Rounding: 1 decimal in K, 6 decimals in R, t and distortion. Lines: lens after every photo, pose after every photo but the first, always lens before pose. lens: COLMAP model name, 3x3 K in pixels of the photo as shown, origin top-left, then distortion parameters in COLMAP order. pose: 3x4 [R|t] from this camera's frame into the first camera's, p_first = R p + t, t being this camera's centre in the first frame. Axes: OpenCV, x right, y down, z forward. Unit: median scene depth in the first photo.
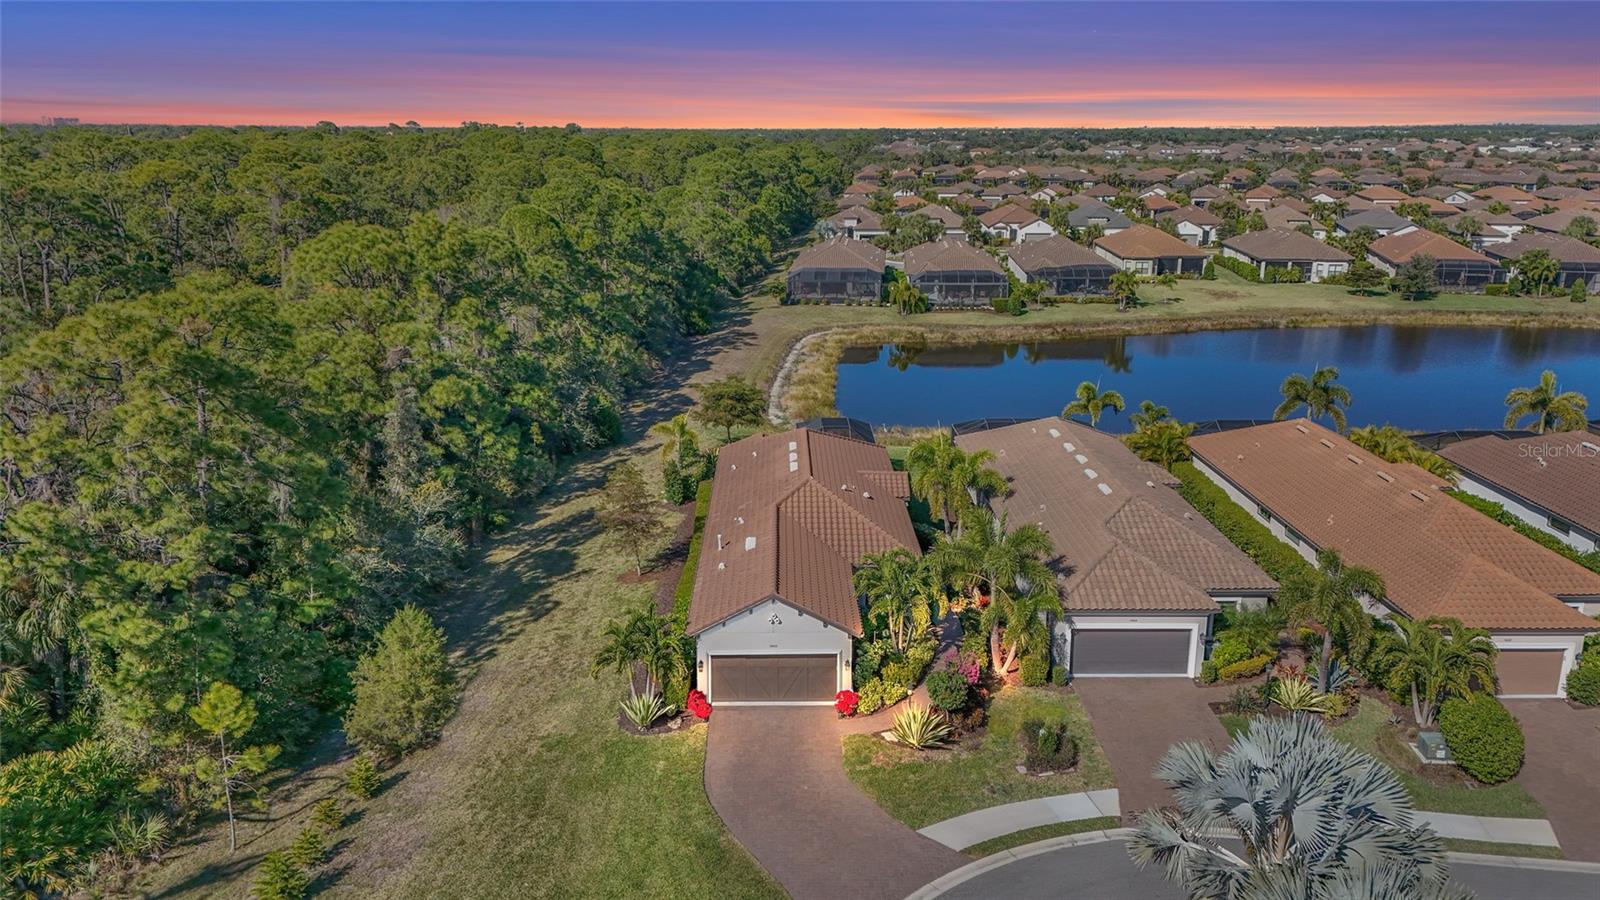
lens RADIAL K [[1182.7, 0, 800.0], [0, 1182.7, 450.0], [0, 0, 1]] dist [0.001795, -0.002507]
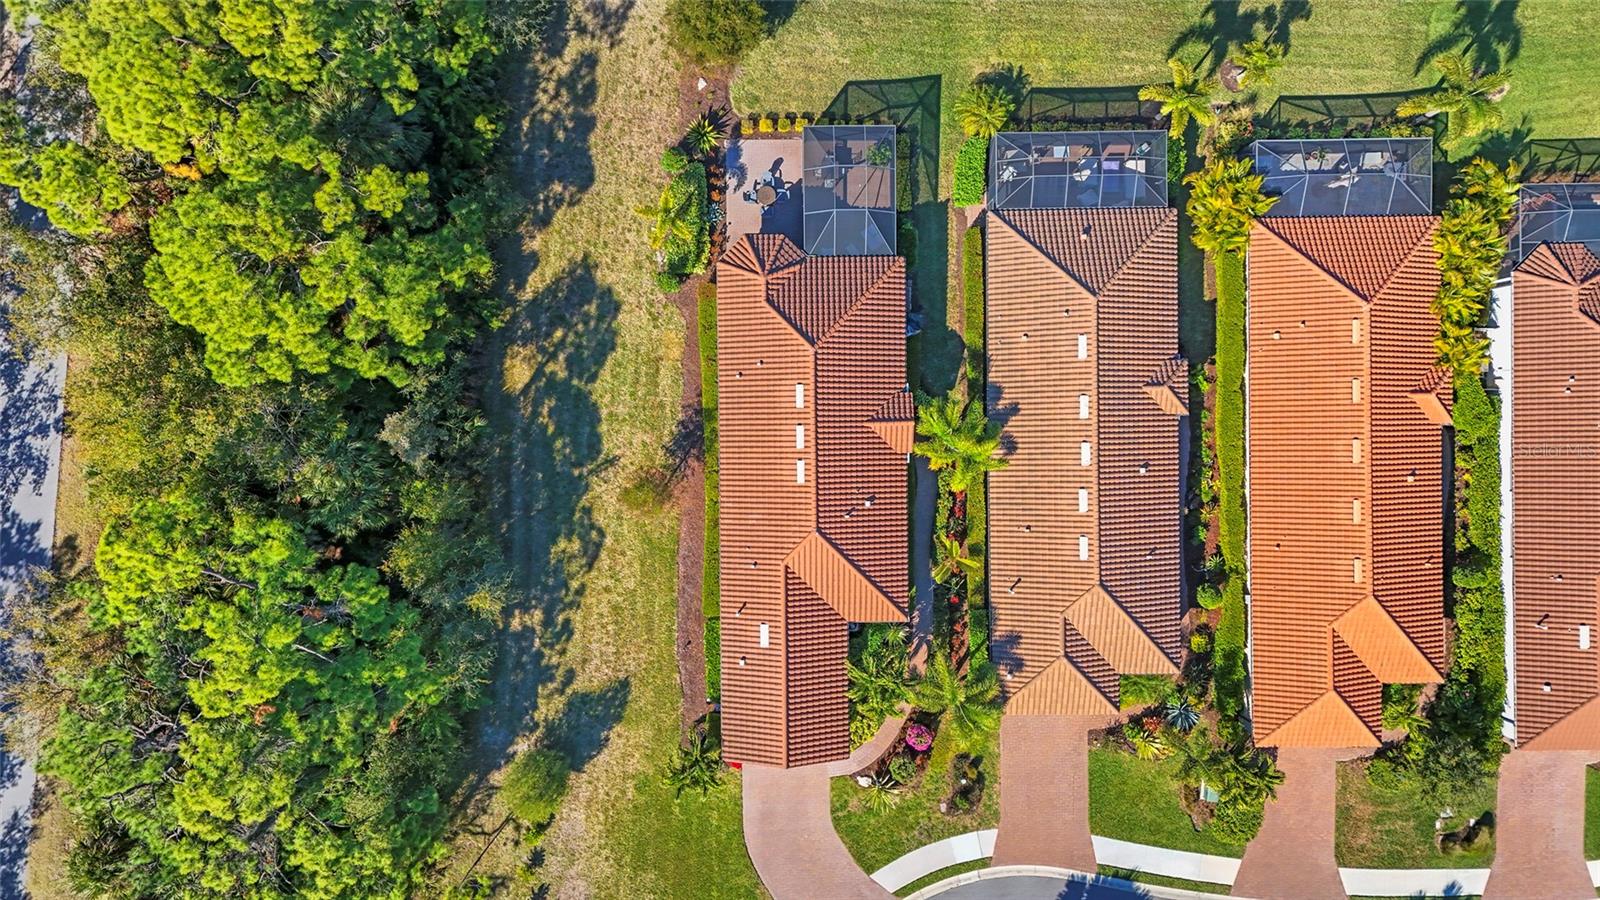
lens RADIAL K [[1182.7, 0, 800.0], [0, 1182.7, 450.0], [0, 0, 1]] dist [0.001795, -0.002507]
pose [[0.999983, 0.005650, -0.001351, -0.003086], [-0.000115, 0.251752, 0.967792, -0.707646], [0.005808, -0.967775, 0.251748, 0.540253]]
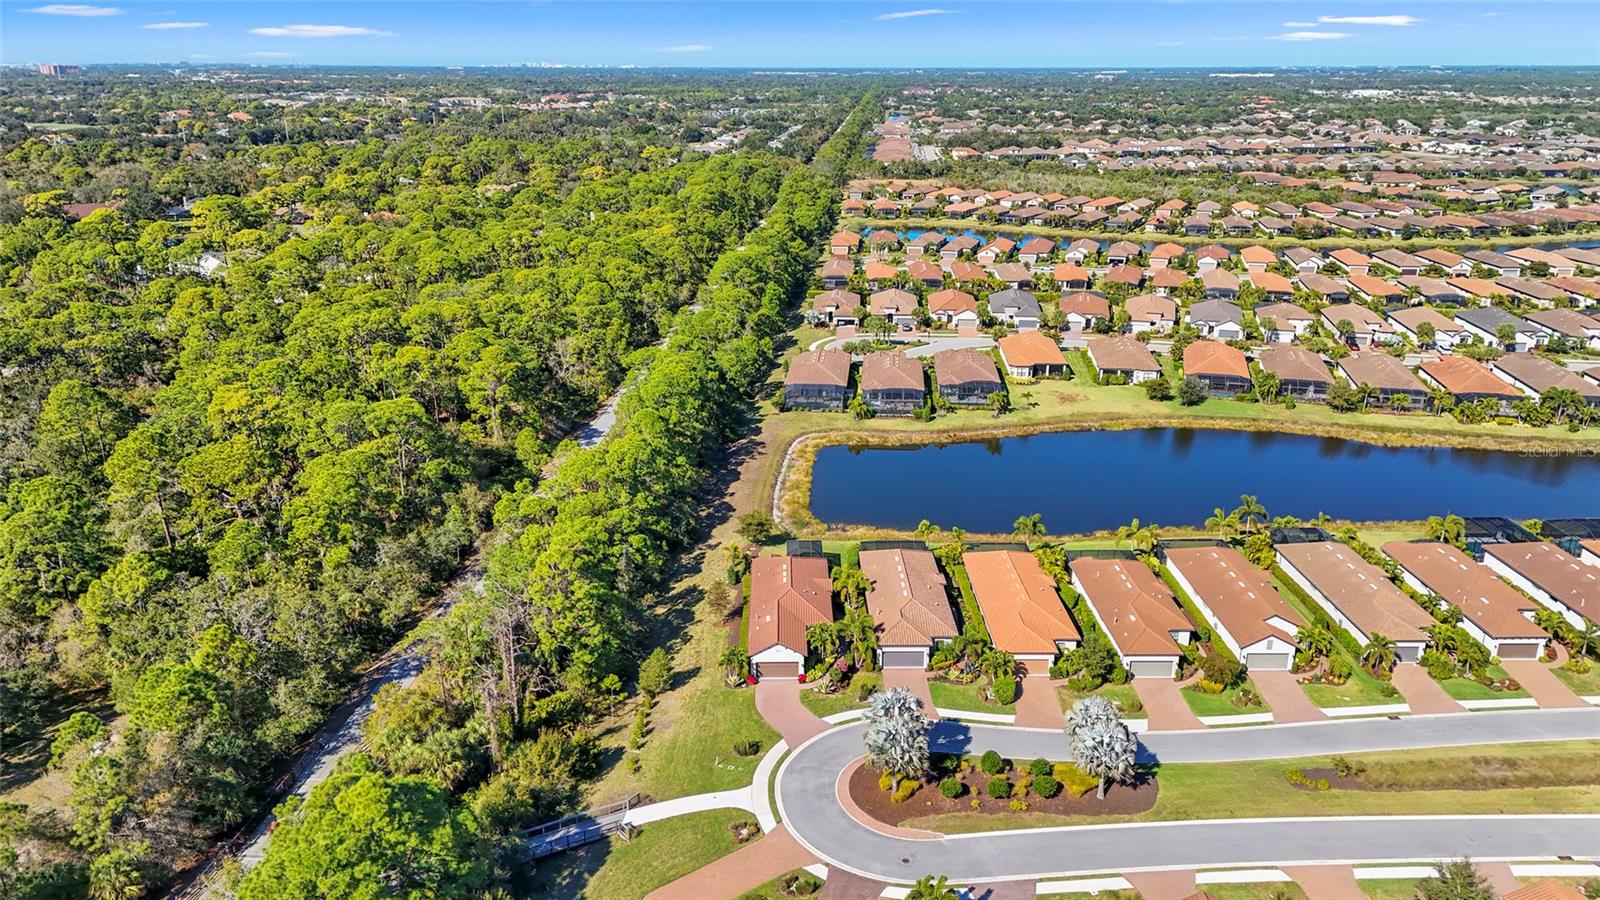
lens RADIAL K [[1182.7, 0, 800.0], [0, 1182.7, 450.0], [0, 0, 1]] dist [0.001795, -0.002507]
pose [[0.999999, 0.001414, 0.000538, 0.017902], [-0.001439, 0.998747, 0.050017, -0.274665], [-0.000467, -0.050018, 0.998748, -1.049302]]
